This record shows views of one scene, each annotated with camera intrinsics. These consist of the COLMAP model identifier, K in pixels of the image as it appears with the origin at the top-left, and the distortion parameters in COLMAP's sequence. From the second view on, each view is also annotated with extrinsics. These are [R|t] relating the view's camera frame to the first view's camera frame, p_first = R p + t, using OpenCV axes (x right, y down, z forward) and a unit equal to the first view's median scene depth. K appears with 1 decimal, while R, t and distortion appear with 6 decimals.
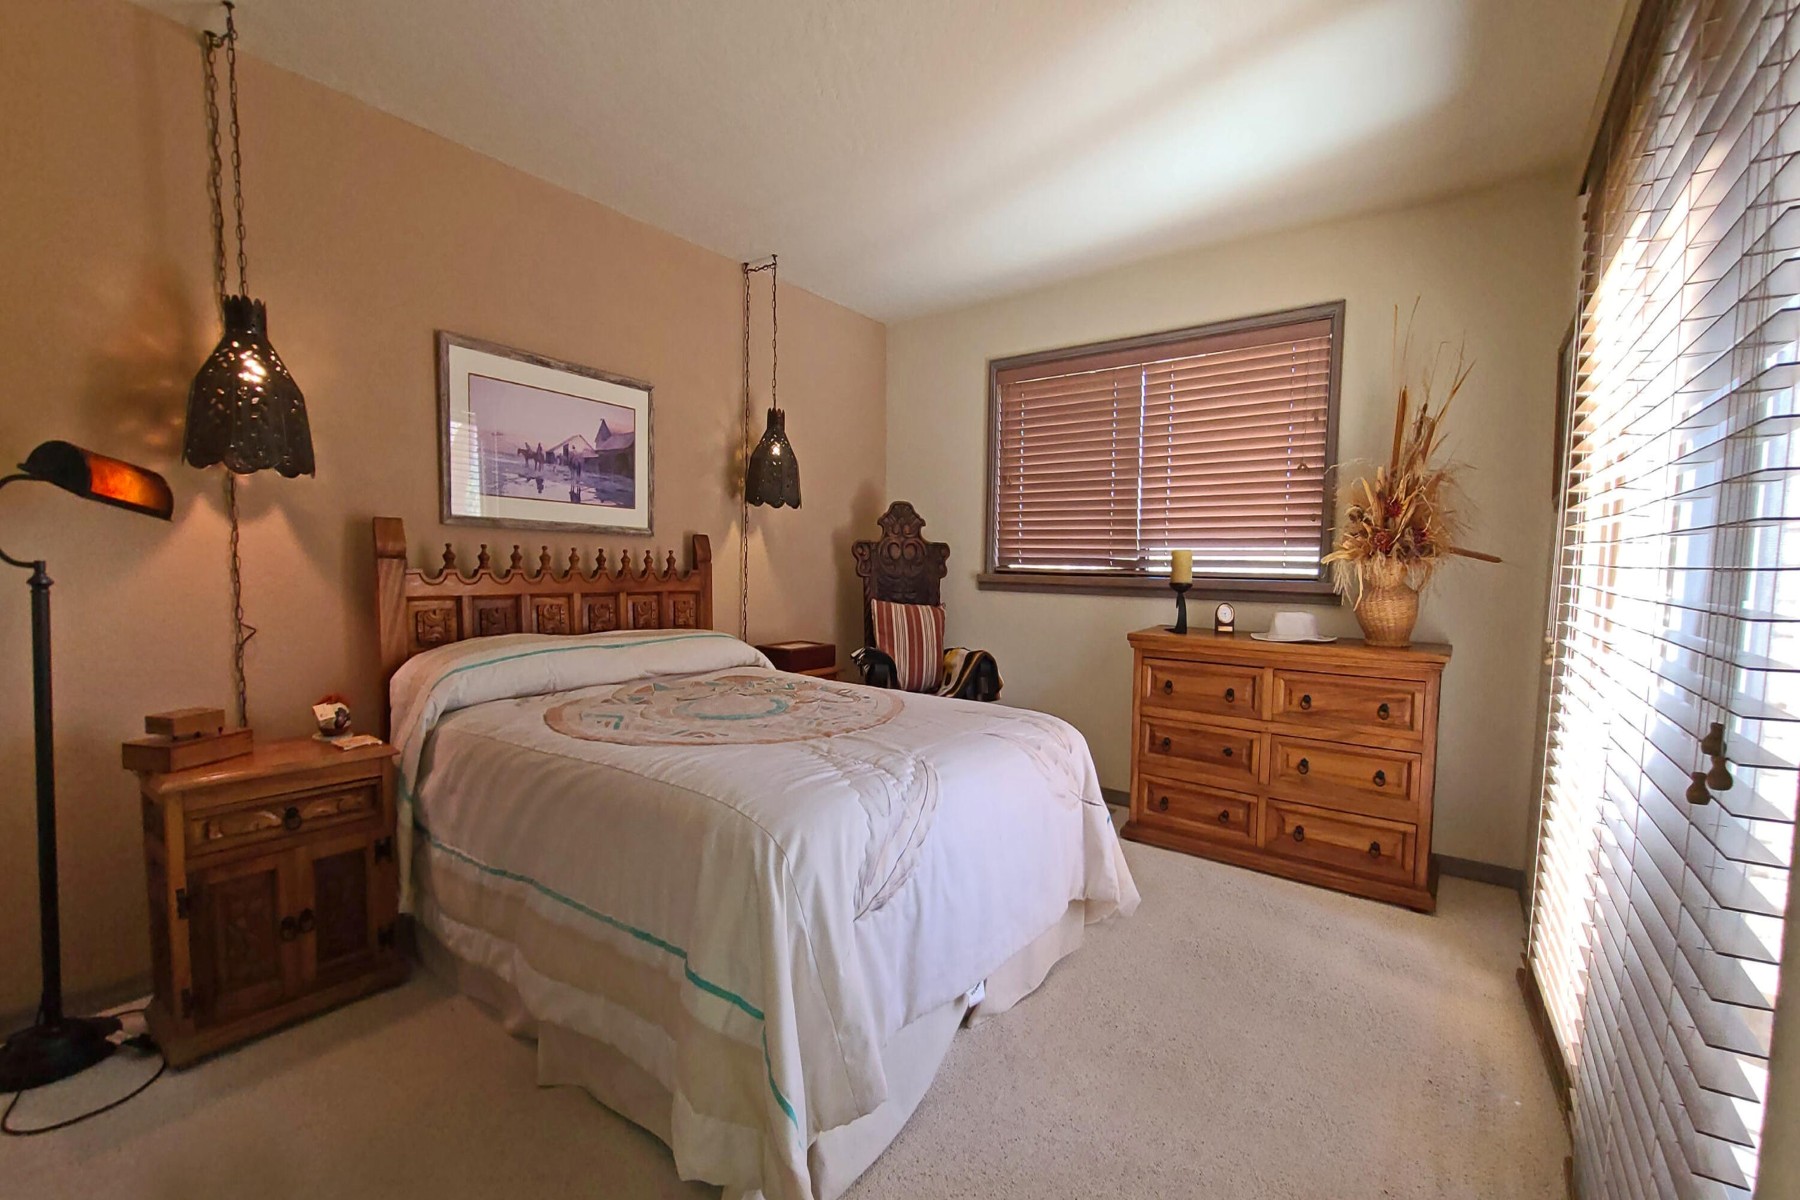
lens RADIAL K [[734.2, 0, 900.0], [0, 734.2, 600.0], [0, 0, 1]] dist [-0.000697, -0.000407]
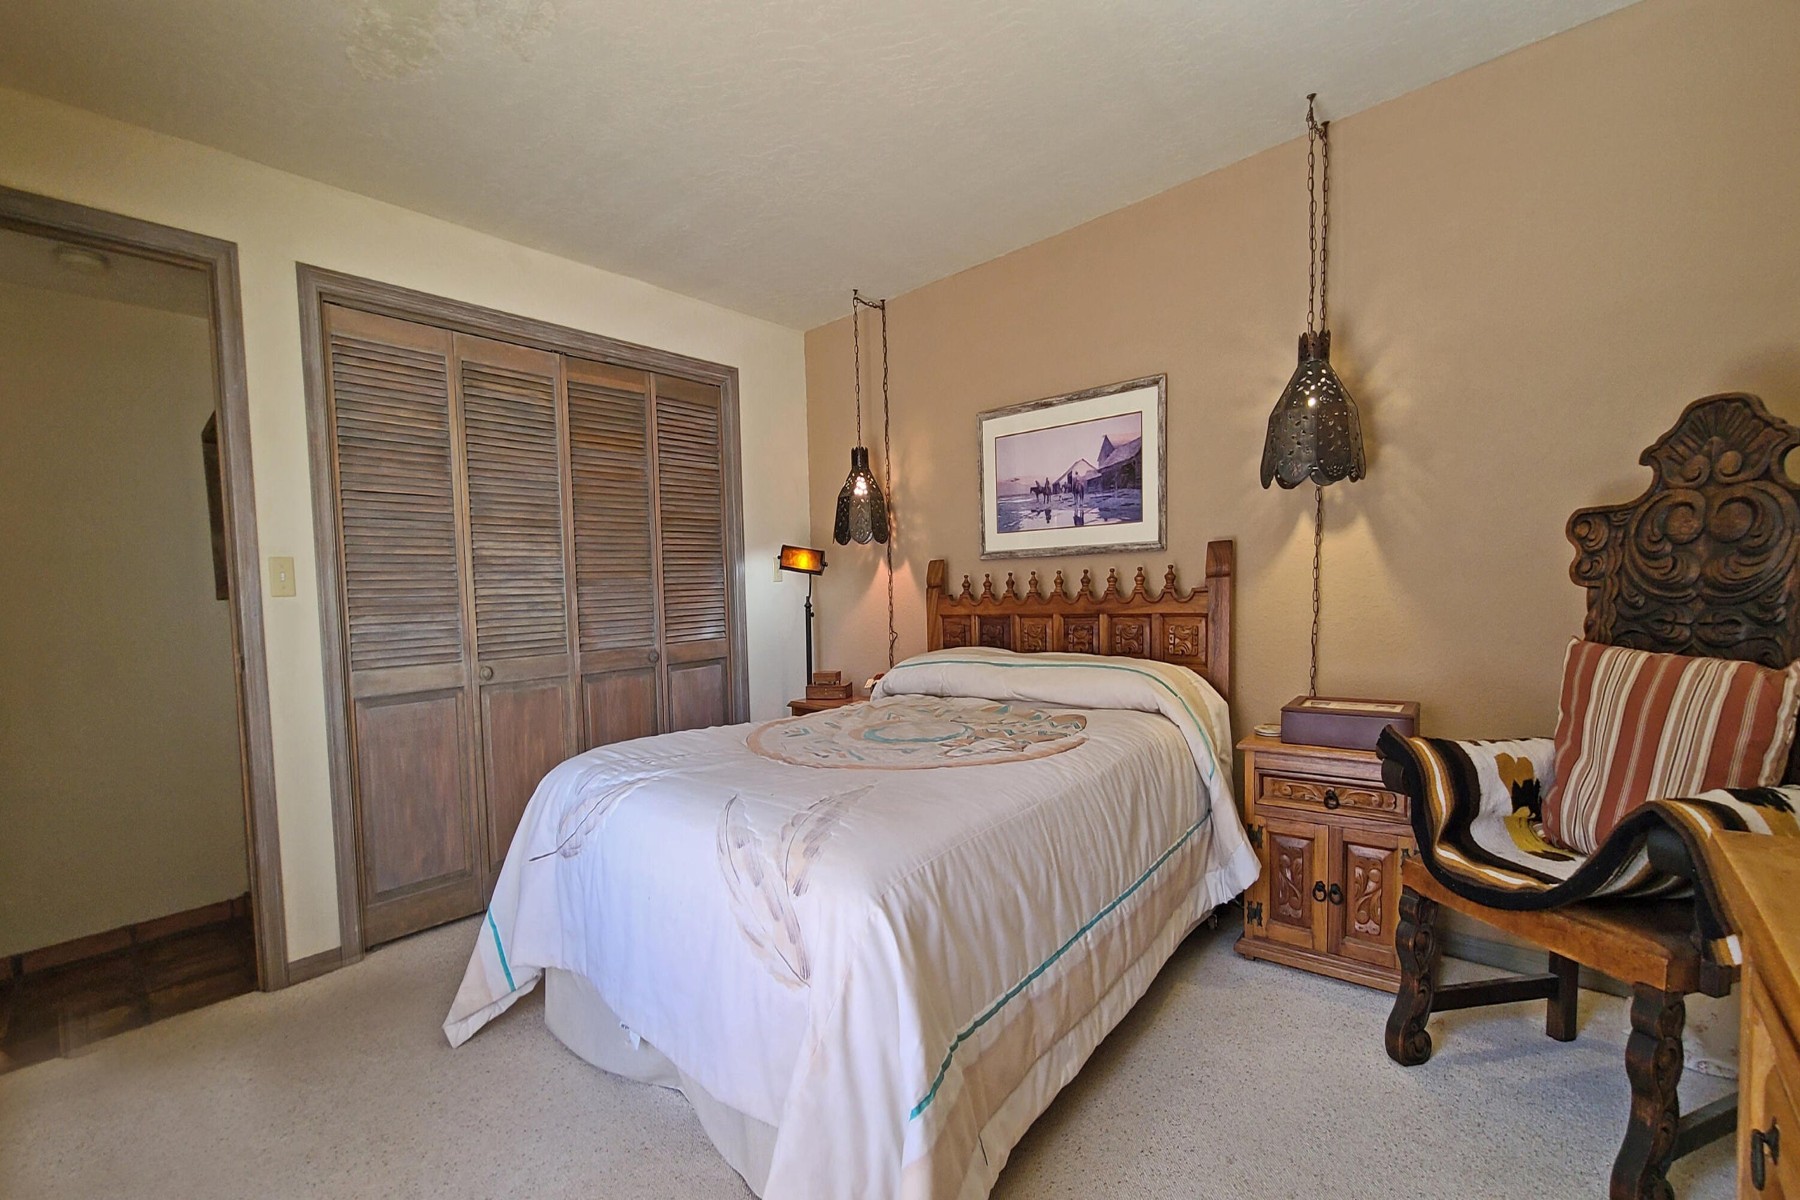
lens RADIAL K [[734.2, 0, 900.0], [0, 734.2, 600.0], [0, 0, 1]] dist [-0.000697, -0.000407]
pose [[-0.068463, -0.007858, -0.997623, 0.590962], [-0.015914, 0.999850, -0.006783, -0.018565], [0.997527, 0.015412, -0.068578, 0.816222]]
